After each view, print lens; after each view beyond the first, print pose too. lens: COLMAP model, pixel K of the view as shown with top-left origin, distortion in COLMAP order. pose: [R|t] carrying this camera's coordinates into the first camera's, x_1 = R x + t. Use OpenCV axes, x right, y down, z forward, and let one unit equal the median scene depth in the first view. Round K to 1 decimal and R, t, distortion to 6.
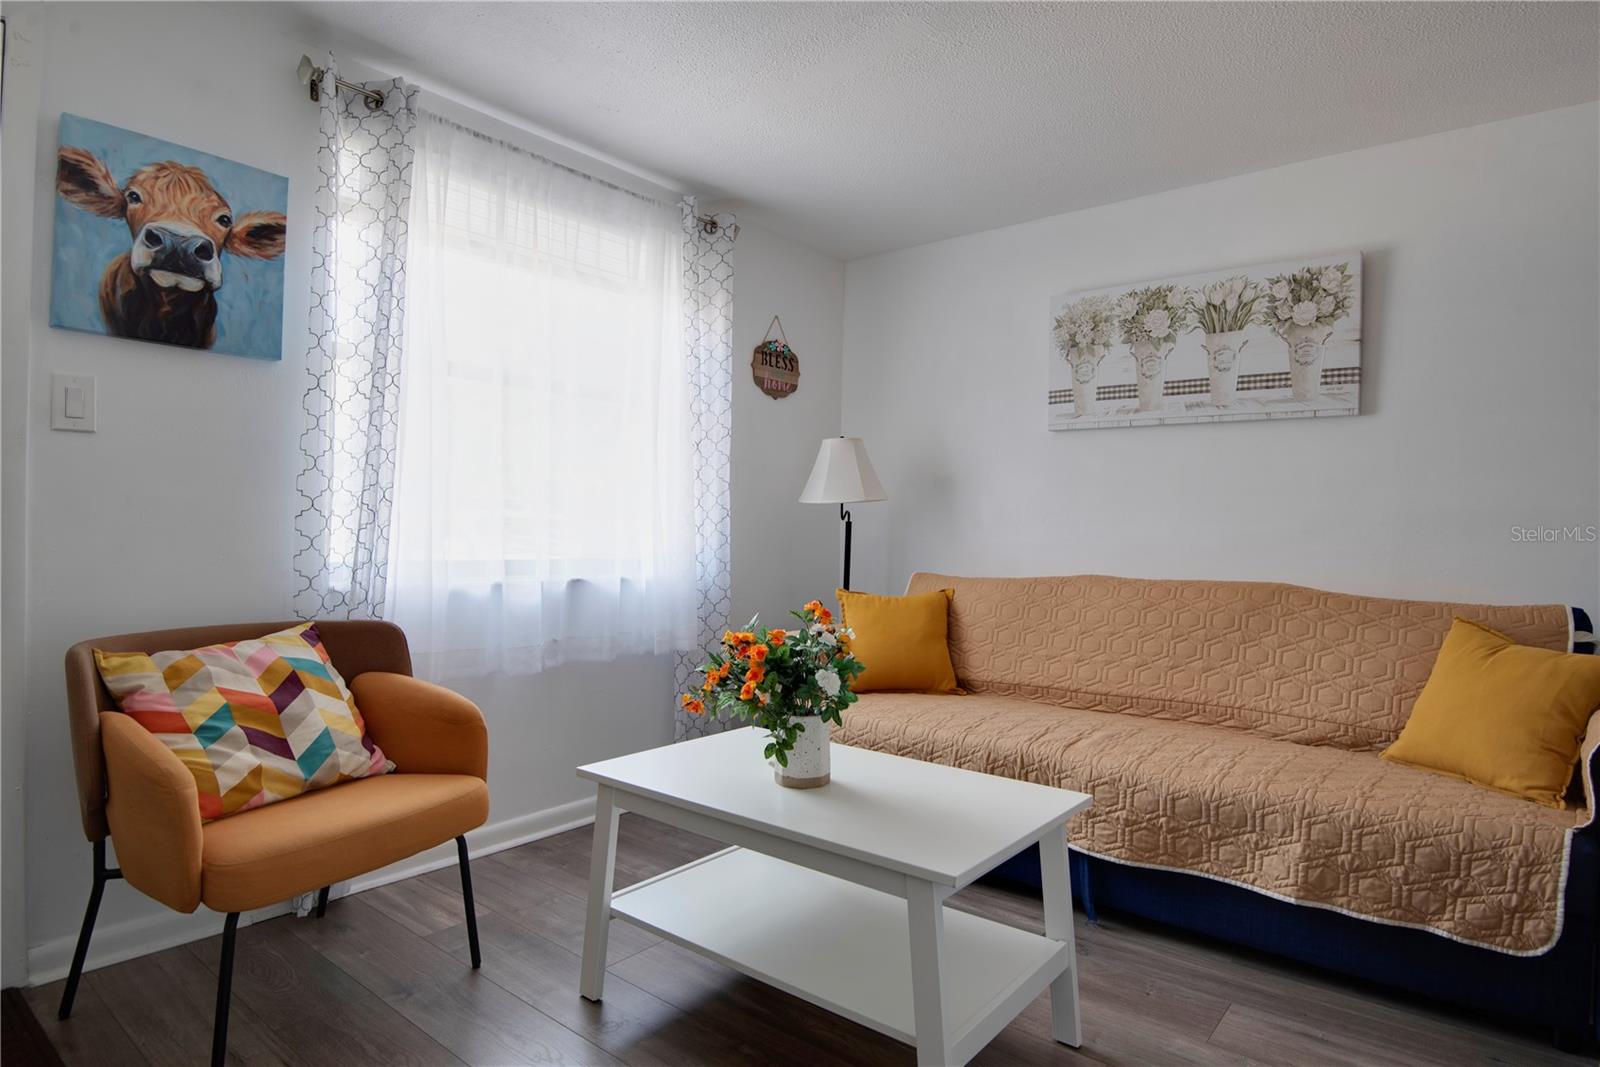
lens RADIAL K [[855.1, 0, 844.0], [0, 855.1, 535.3], [0, 0, 1]] dist [-0.048960, -0.000219]
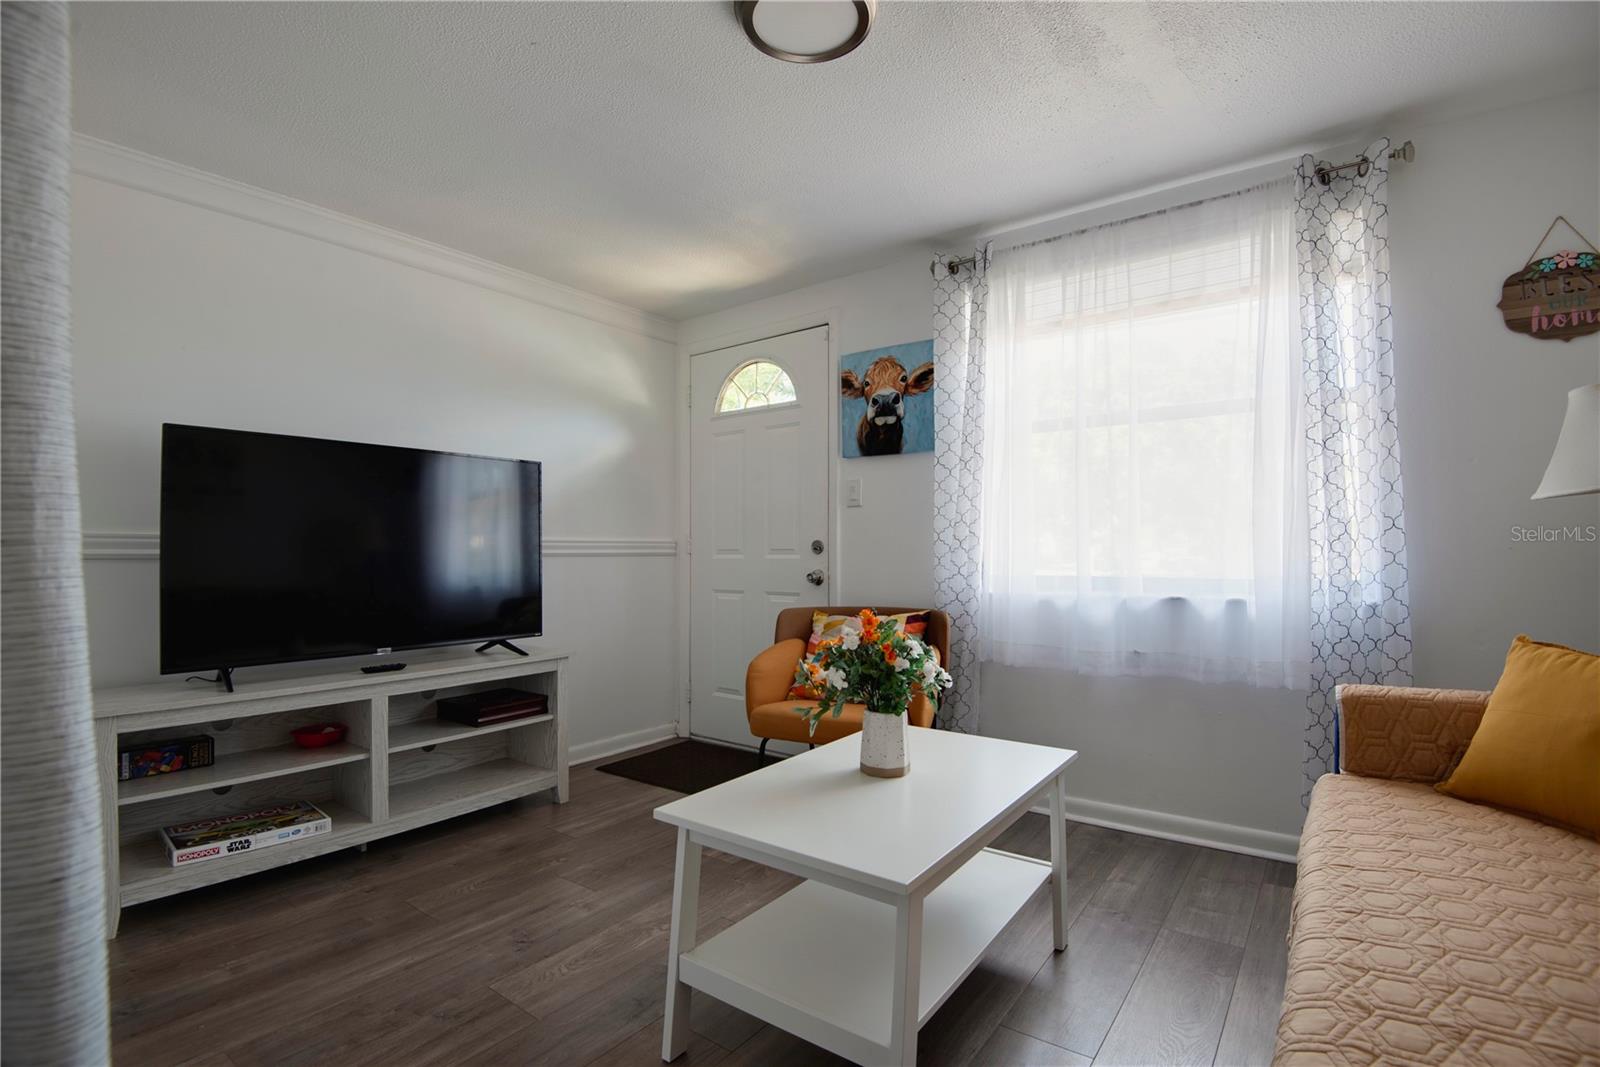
lens RADIAL K [[749.6, 0, 800.0], [0, 749.6, 533.5], [0, 0, 1]] dist [-0.049385, -0.000179]
pose [[-0.003350, -0.039818, -0.999201, 0.835754], [0.002031, 0.999205, -0.039825, 0.012832], [0.999992, -0.002162, -0.003267, 0.781892]]
